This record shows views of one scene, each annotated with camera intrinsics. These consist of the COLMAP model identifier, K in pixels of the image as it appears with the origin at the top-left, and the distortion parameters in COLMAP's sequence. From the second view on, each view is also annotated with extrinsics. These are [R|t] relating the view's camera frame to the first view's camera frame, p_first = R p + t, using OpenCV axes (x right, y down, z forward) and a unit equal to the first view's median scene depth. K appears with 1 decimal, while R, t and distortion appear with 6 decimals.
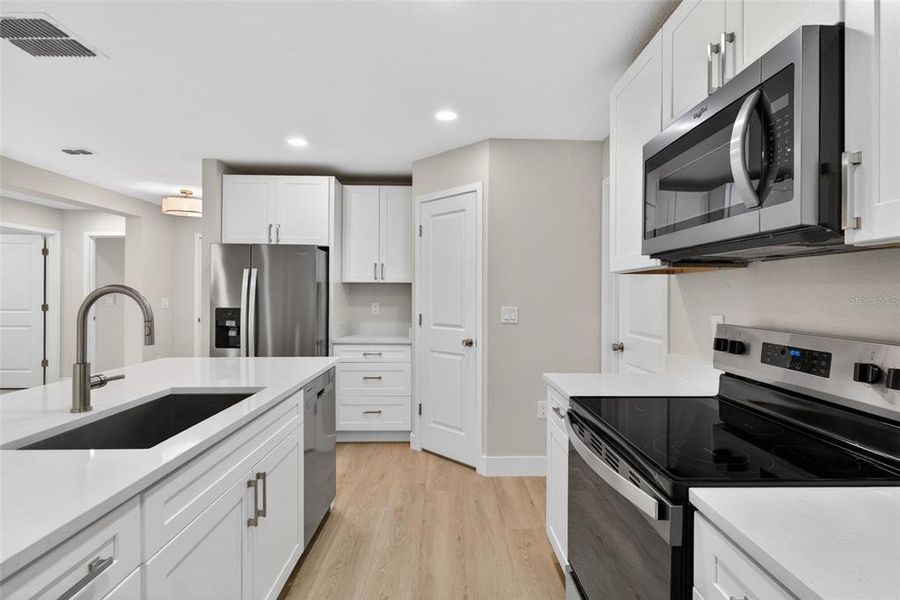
lens RADIAL K [[445.3, 0, 454.8], [0, 445.3, 292.9], [0, 0, 1]] dist [-0.000558, -0.000371]
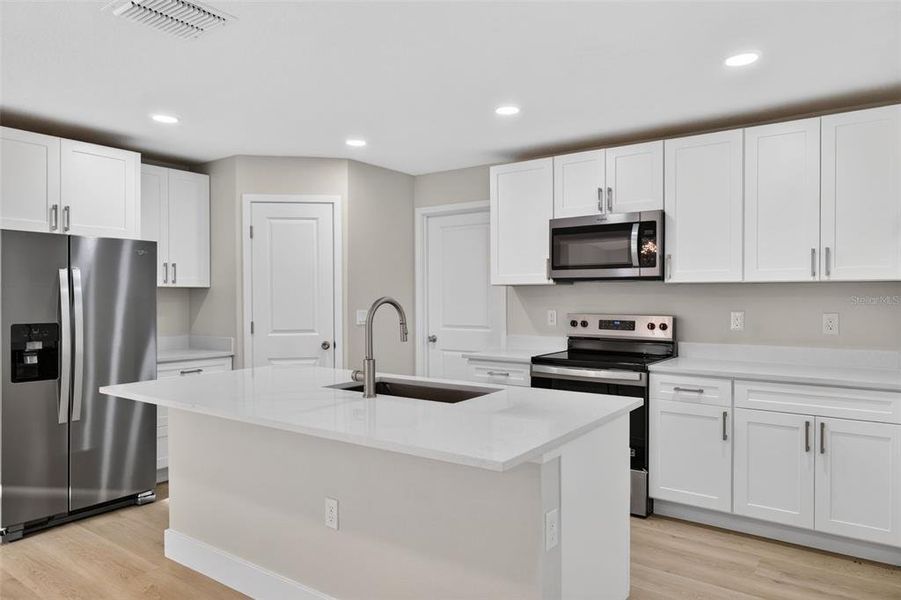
lens RADIAL K [[588.6, 0, 447.3], [0, 588.6, 301.8], [0, 0, 1]] dist [0.001358, -0.000160]
pose [[0.611135, -0.015372, 0.791377, -0.932022], [0.004815, 0.999865, 0.015703, -0.013438], [-0.791512, -0.005786, 0.611127, -0.088259]]
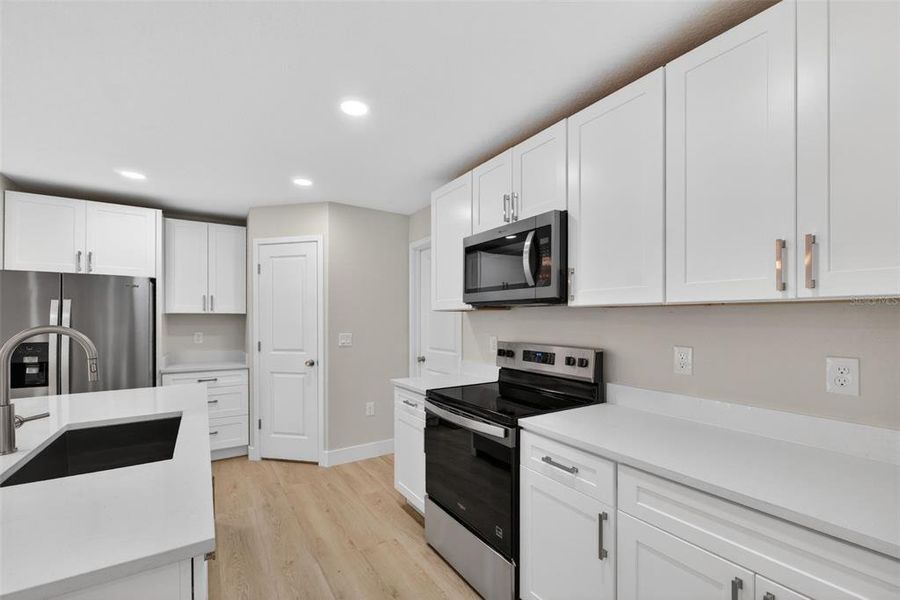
lens RADIAL K [[378.6, 0, 449.8], [0, 378.6, 319.4], [0, 0, 1]] dist [-0.000767, -0.000194]
pose [[0.852094, -0.006755, 0.523345, -0.196846], [0.004498, 0.999974, 0.005583, -0.015113], [-0.523370, -0.002404, 0.852102, -0.105665]]
